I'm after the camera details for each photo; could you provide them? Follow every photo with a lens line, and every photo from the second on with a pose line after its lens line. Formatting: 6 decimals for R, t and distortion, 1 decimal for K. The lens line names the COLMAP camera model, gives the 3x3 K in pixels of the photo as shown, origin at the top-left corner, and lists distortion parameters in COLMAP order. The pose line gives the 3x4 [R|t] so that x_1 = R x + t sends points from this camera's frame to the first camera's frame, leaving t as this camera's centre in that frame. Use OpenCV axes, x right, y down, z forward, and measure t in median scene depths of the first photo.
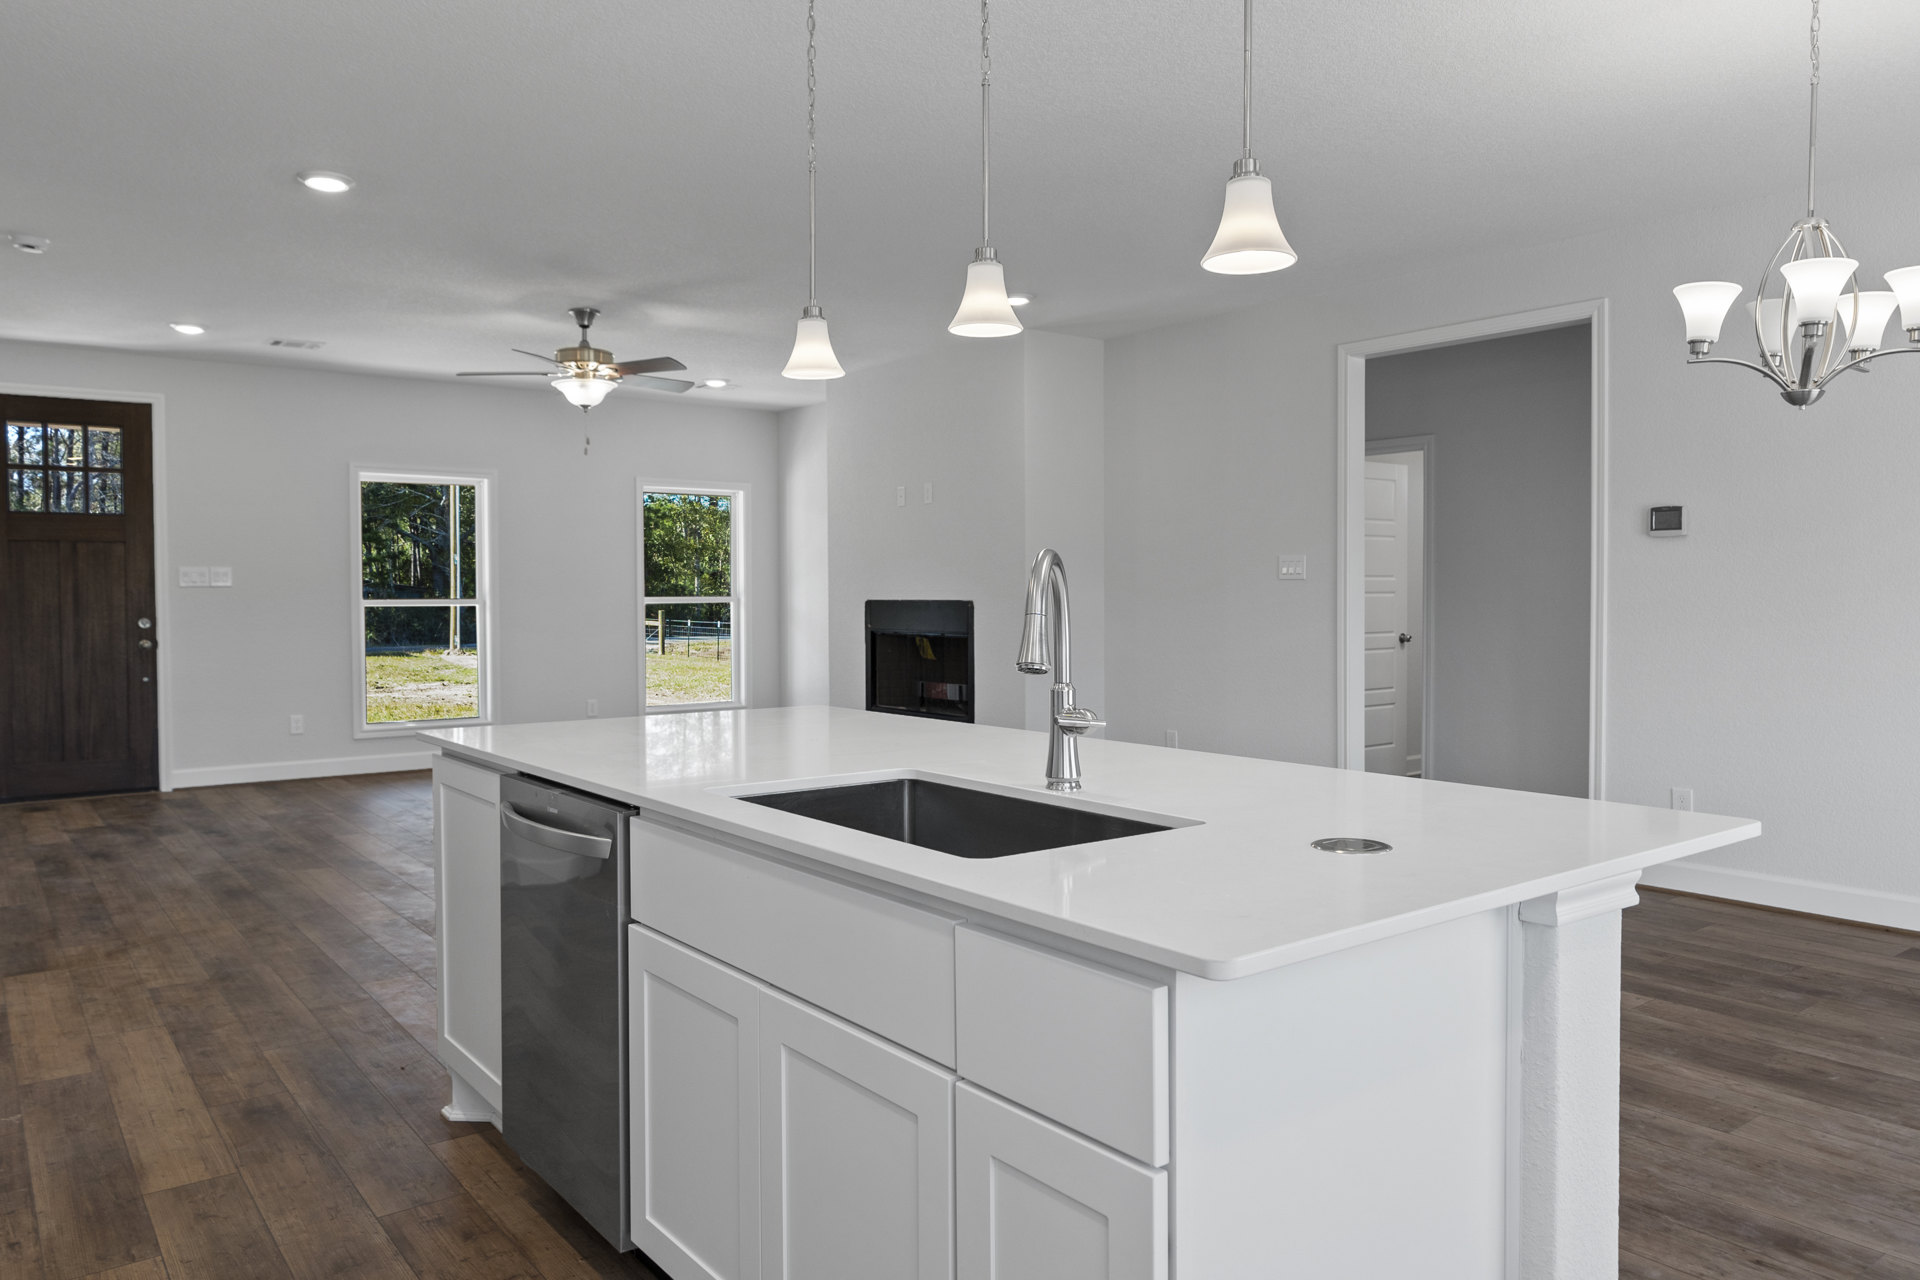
lens RADIAL K [[1324.6, 0, 973.4], [0, 1324.6, 624.4], [0, 0, 1]] dist [-0.015363, 0.007795]
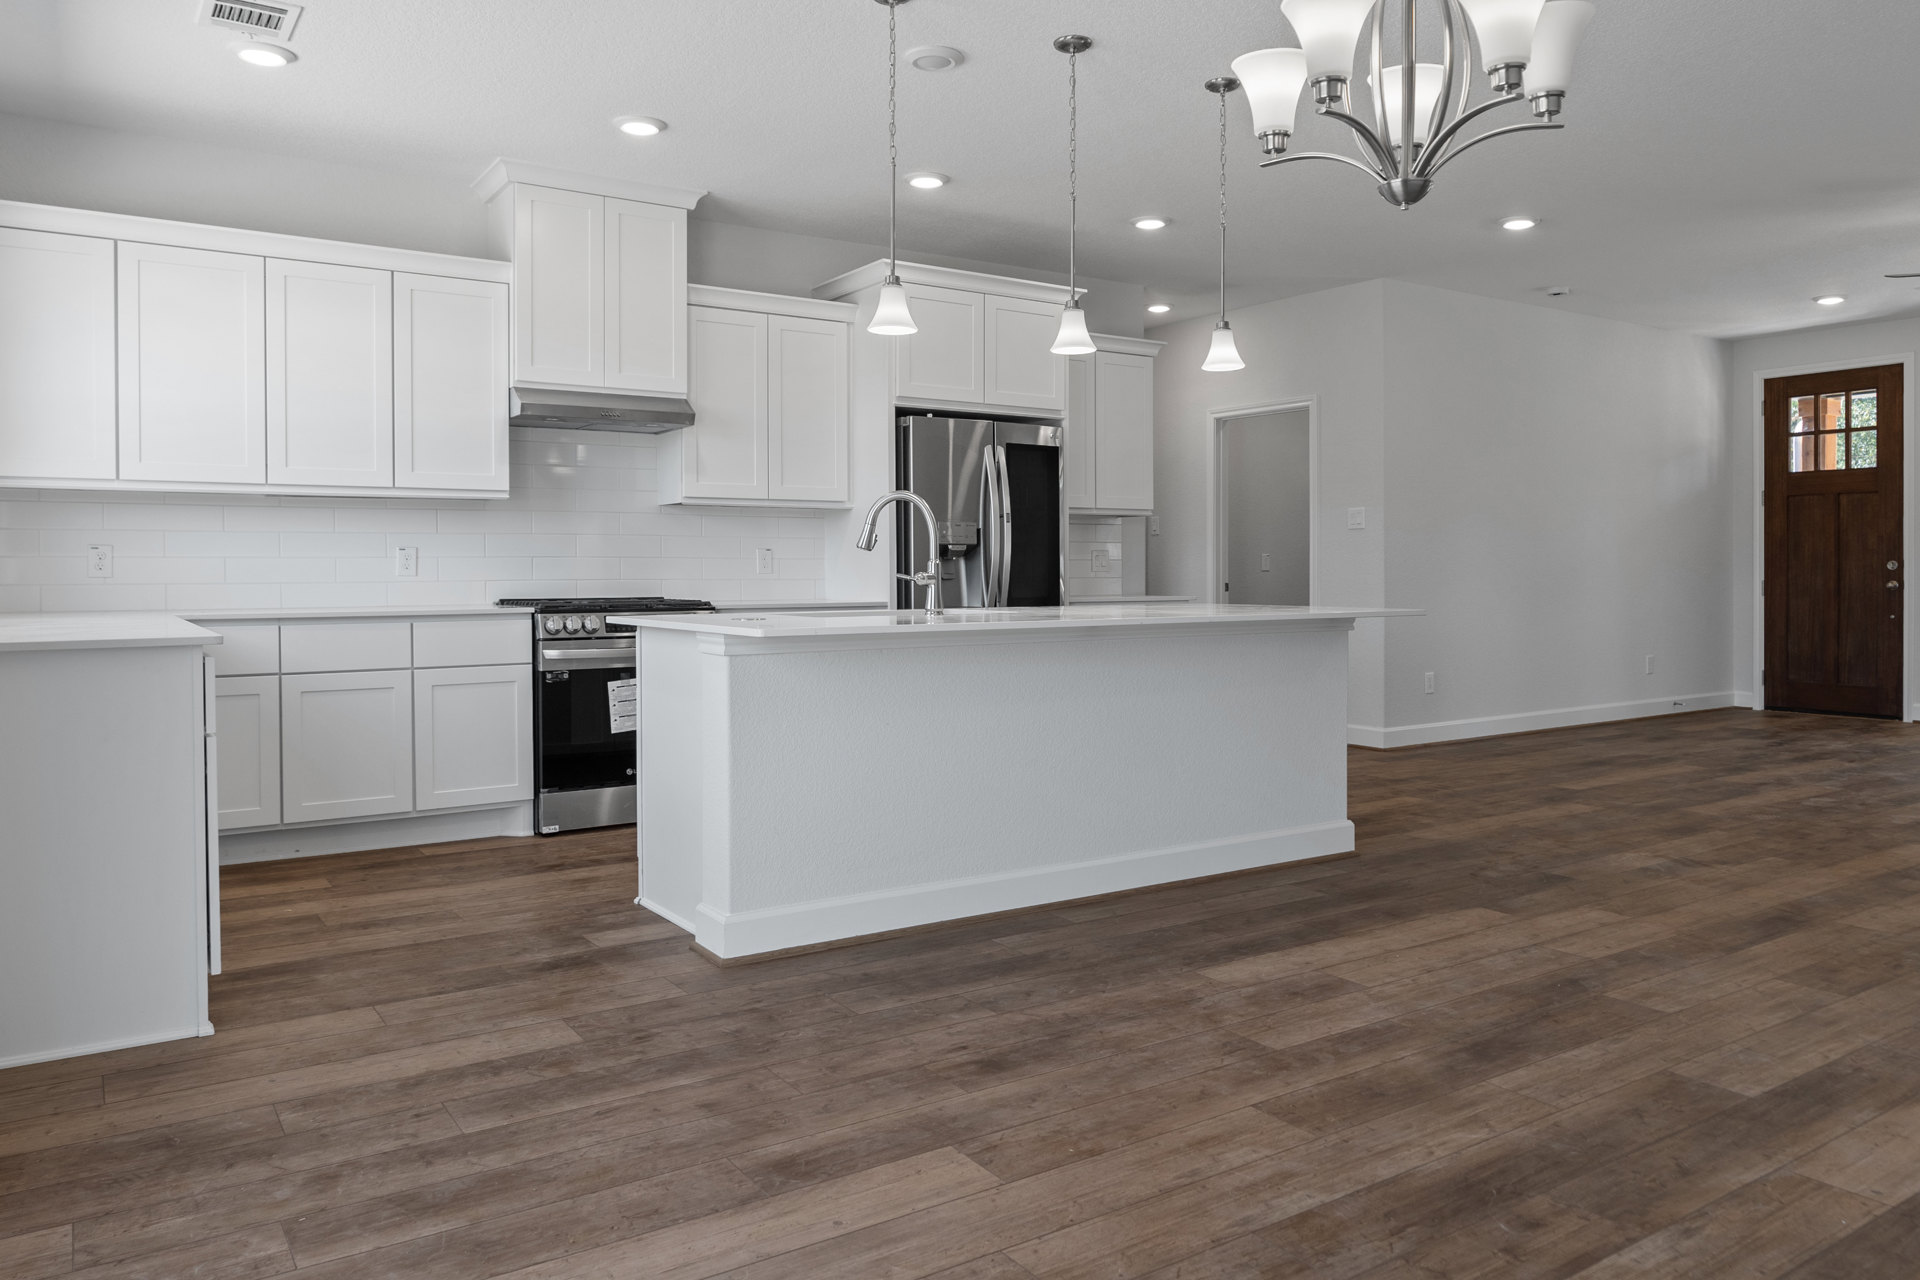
lens RADIAL K [[1340.6, 0, 969.2], [0, 1340.6, 585.3], [0, 0, 1]] dist [-0.010846, 0.004170]
pose [[-0.069961, 0.016414, -0.997415, 0.798365], [-0.021043, 0.999618, 0.017927, 0.018158], [0.997328, 0.022243, -0.069589, 0.477070]]
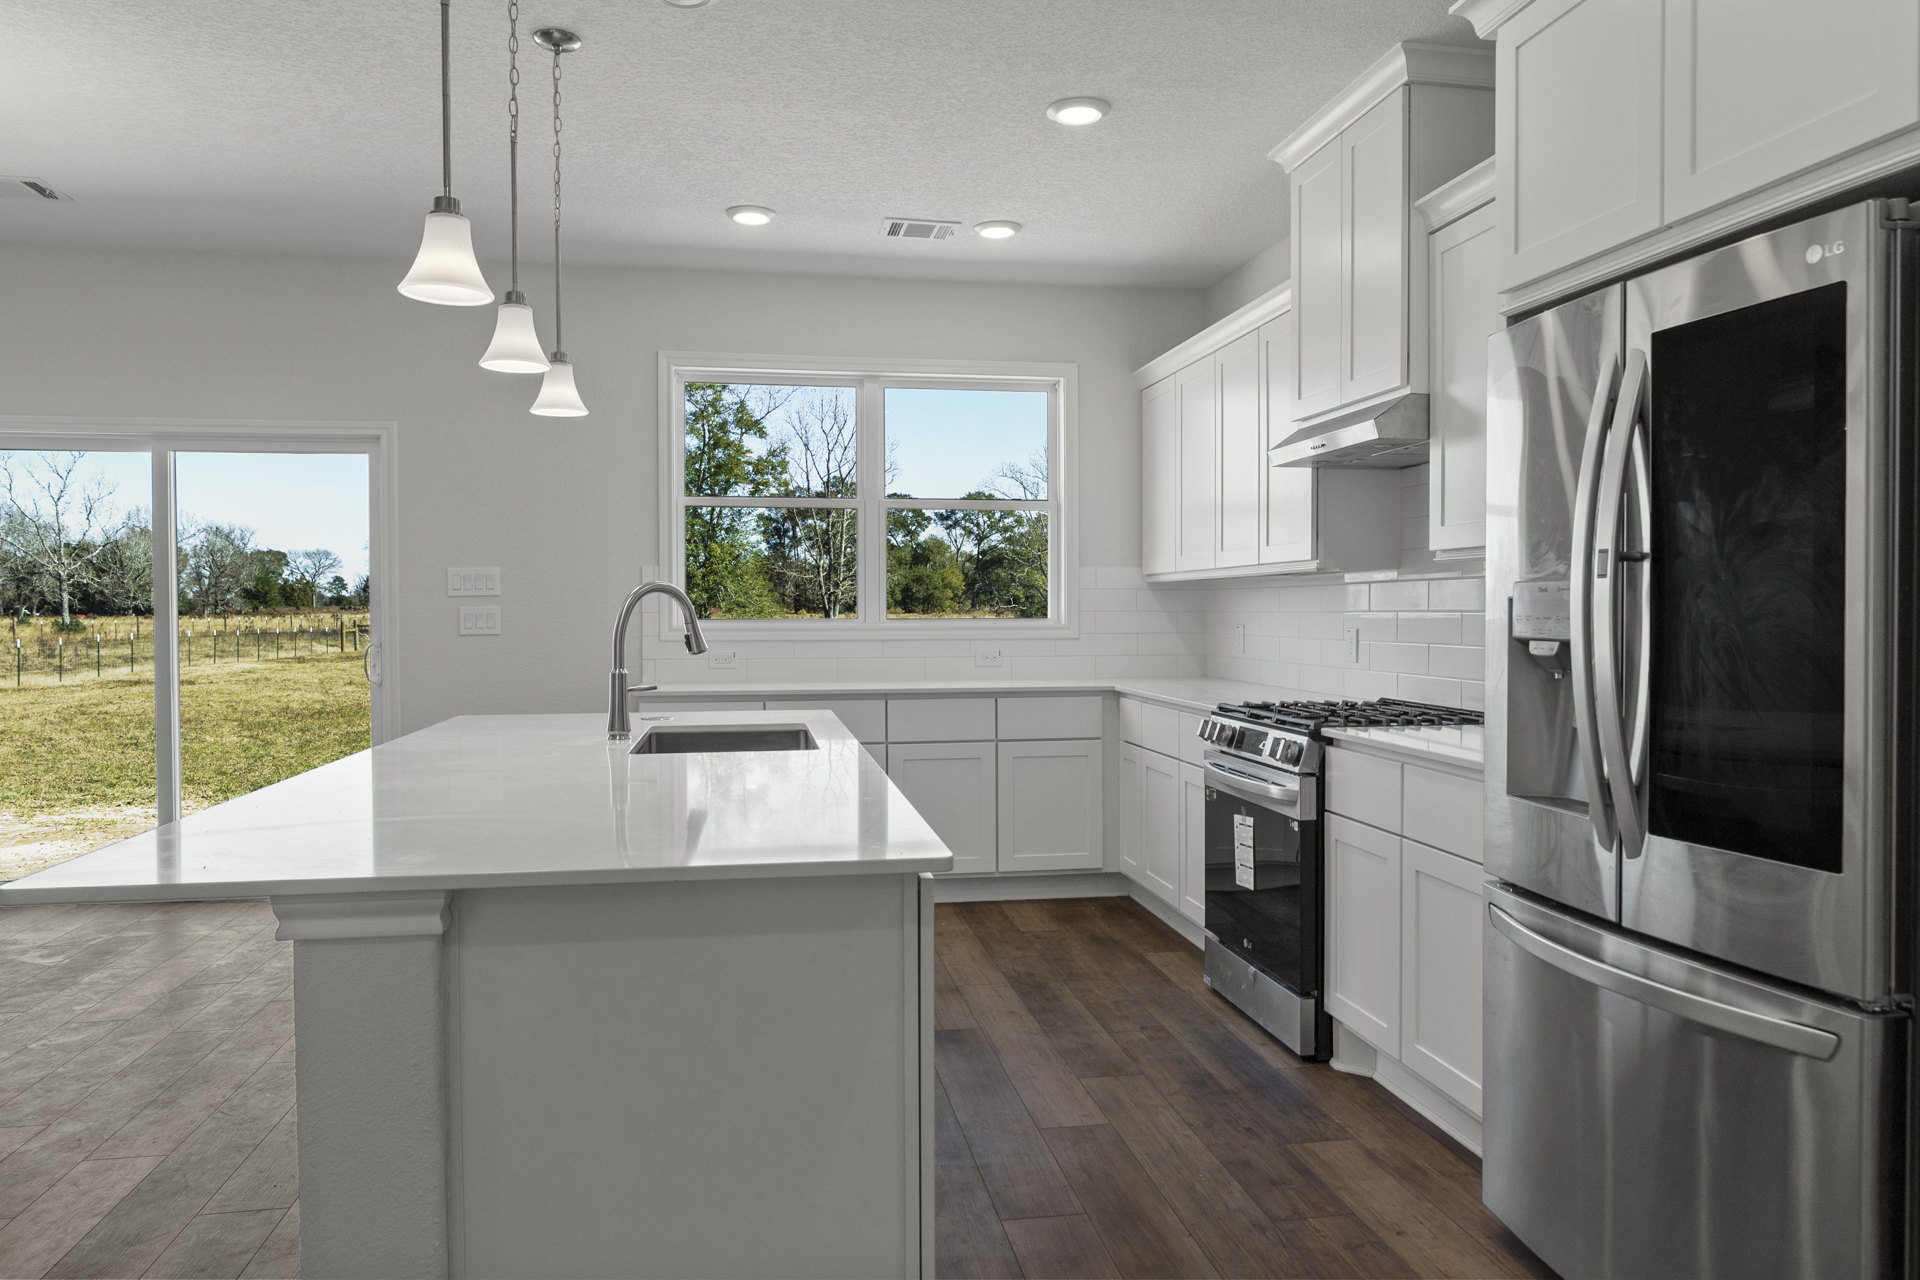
lens RADIAL K [[1324.6, 0, 973.4], [0, 1324.6, 624.4], [0, 0, 1]] dist [-0.015363, 0.007795]
pose [[-0.882938, 0.001297, 0.469488, -0.399585], [0.018283, 0.999333, 0.031622, -0.018532], [-0.469133, 0.036504, -0.882372, 0.860071]]
